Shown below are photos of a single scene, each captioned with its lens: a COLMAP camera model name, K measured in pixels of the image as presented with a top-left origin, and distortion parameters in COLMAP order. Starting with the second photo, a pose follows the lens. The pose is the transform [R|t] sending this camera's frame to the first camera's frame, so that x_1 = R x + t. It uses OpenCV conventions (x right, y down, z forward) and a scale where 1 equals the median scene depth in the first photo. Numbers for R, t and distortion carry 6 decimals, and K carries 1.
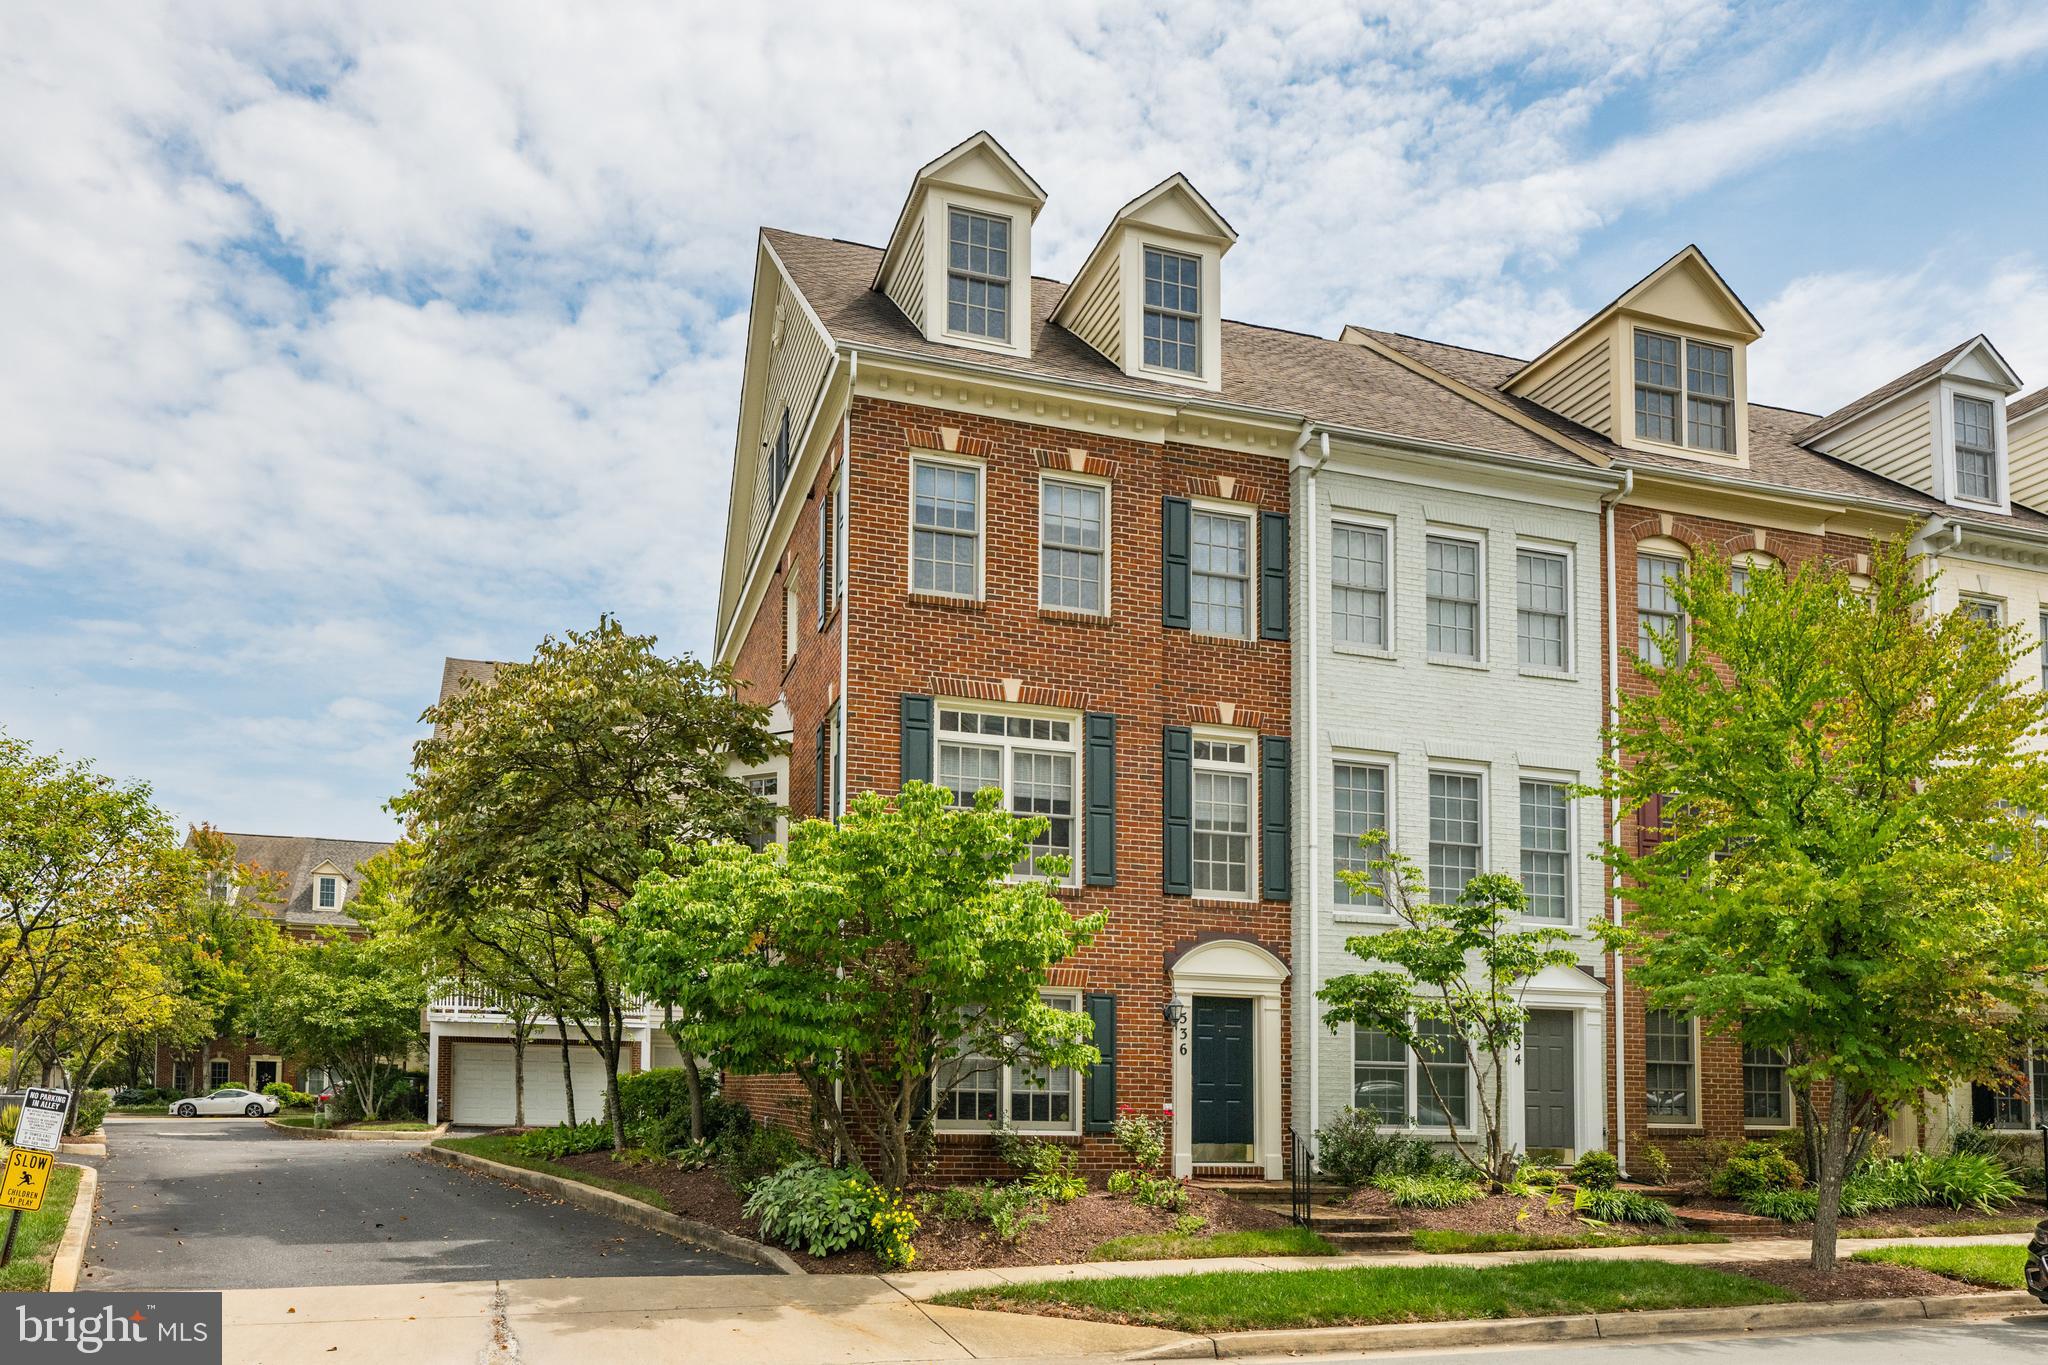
lens RADIAL K [[1069.2, 0, 1023.9], [0, 1069.2, 681.6], [0, 0, 1]] dist [-0.001538, -0.000465]
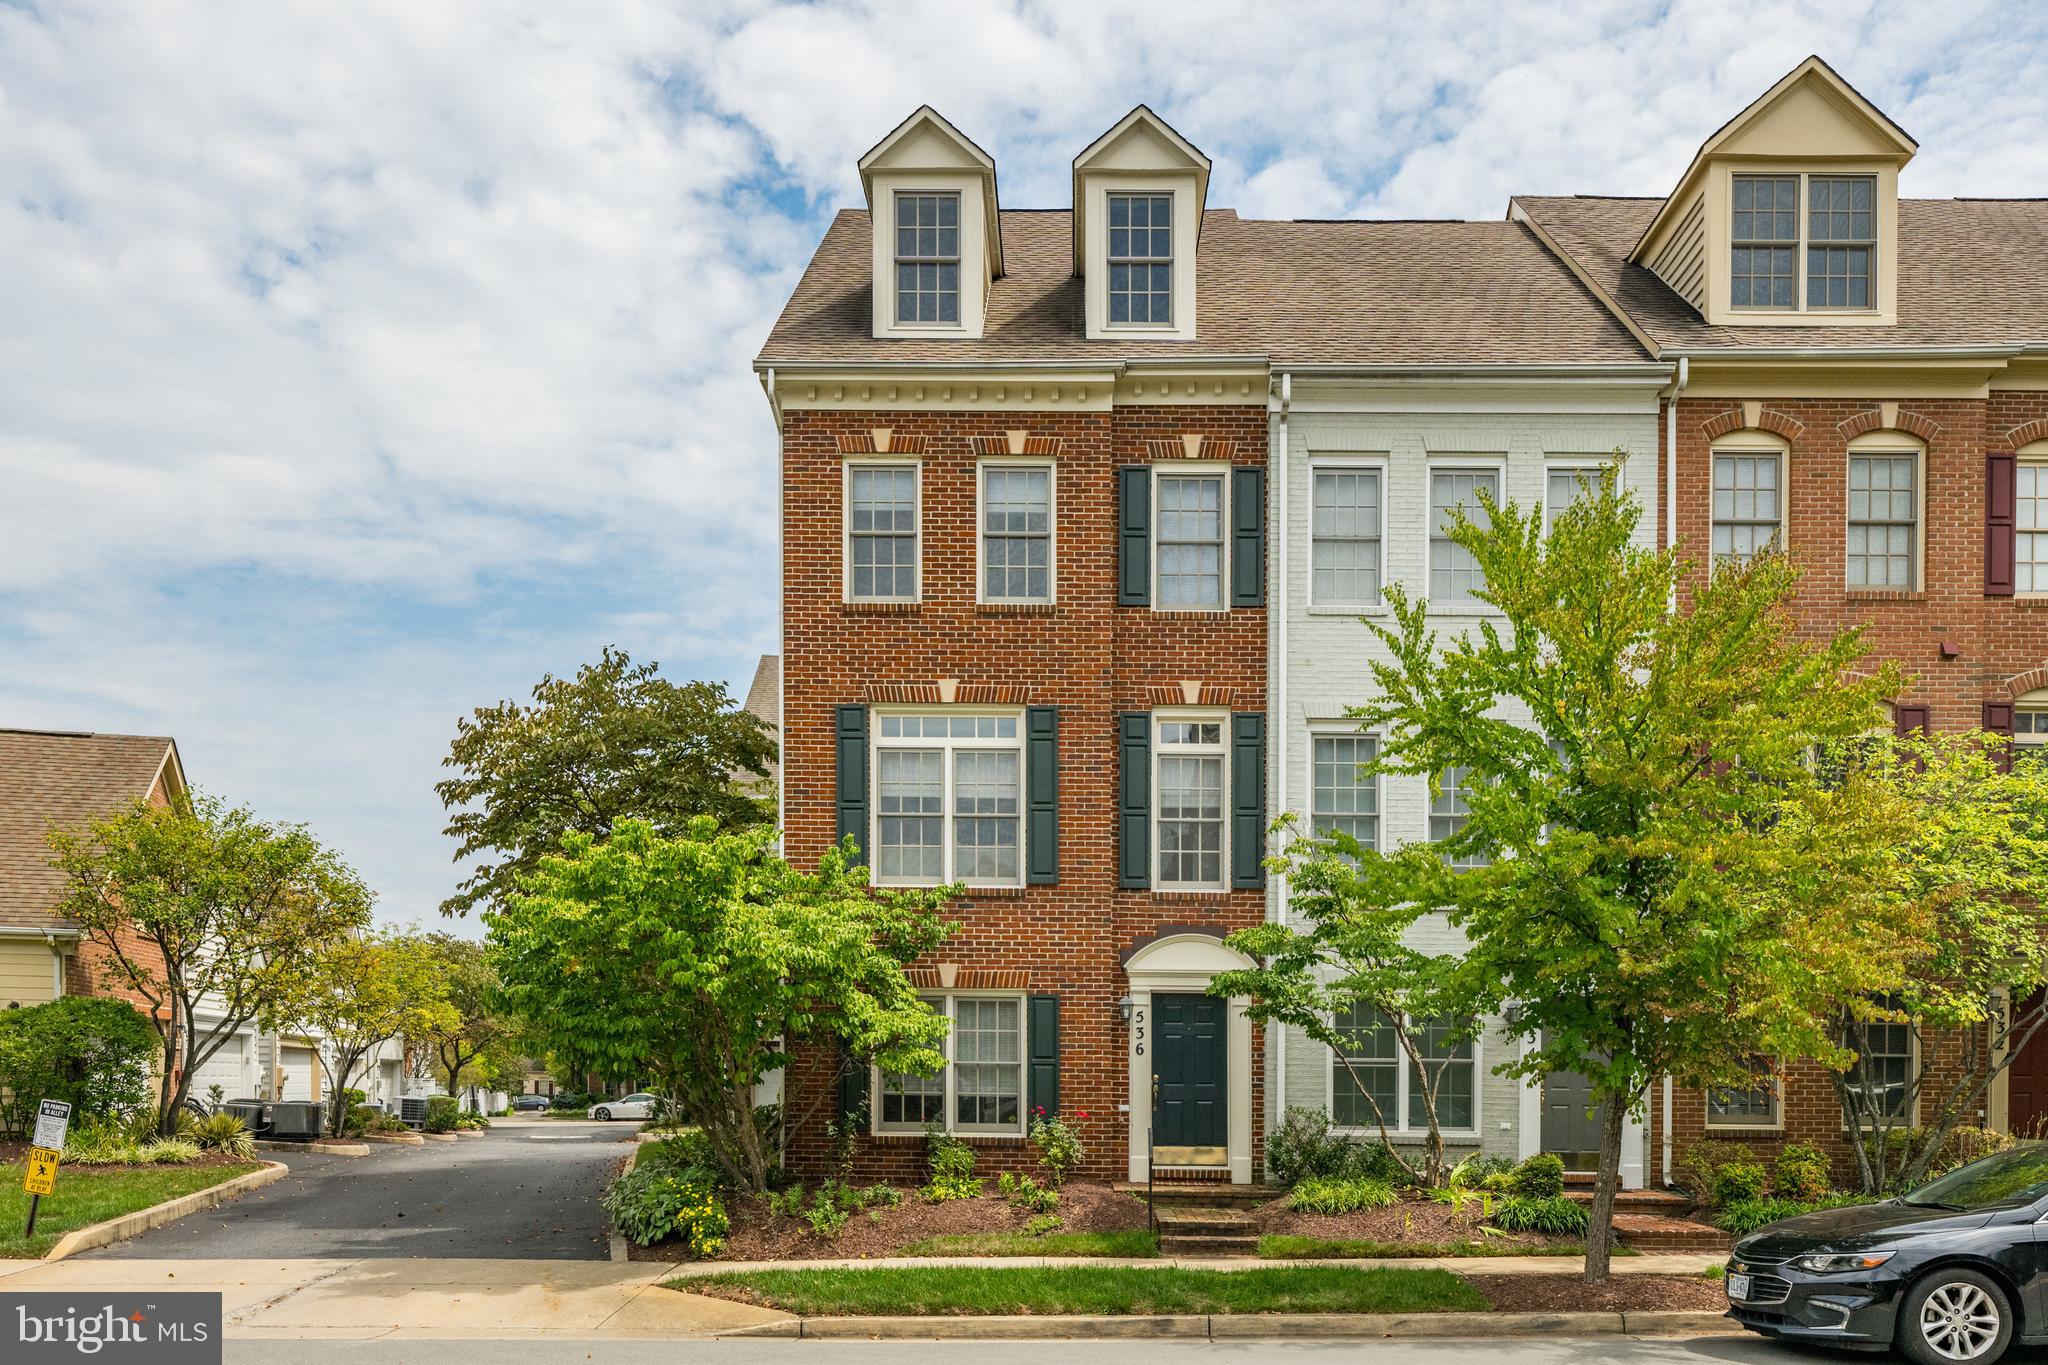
lens RADIAL K [[1174.8, 0, 1024.1], [0, 1174.8, 684.4], [0, 0, 1]] dist [0.000298, -0.002276]
pose [[0.969520, -0.088283, -0.228555, 0.293249], [0.095606, 0.995195, 0.021147, -0.013541], [0.225589, -0.042354, 0.973301, -0.034772]]
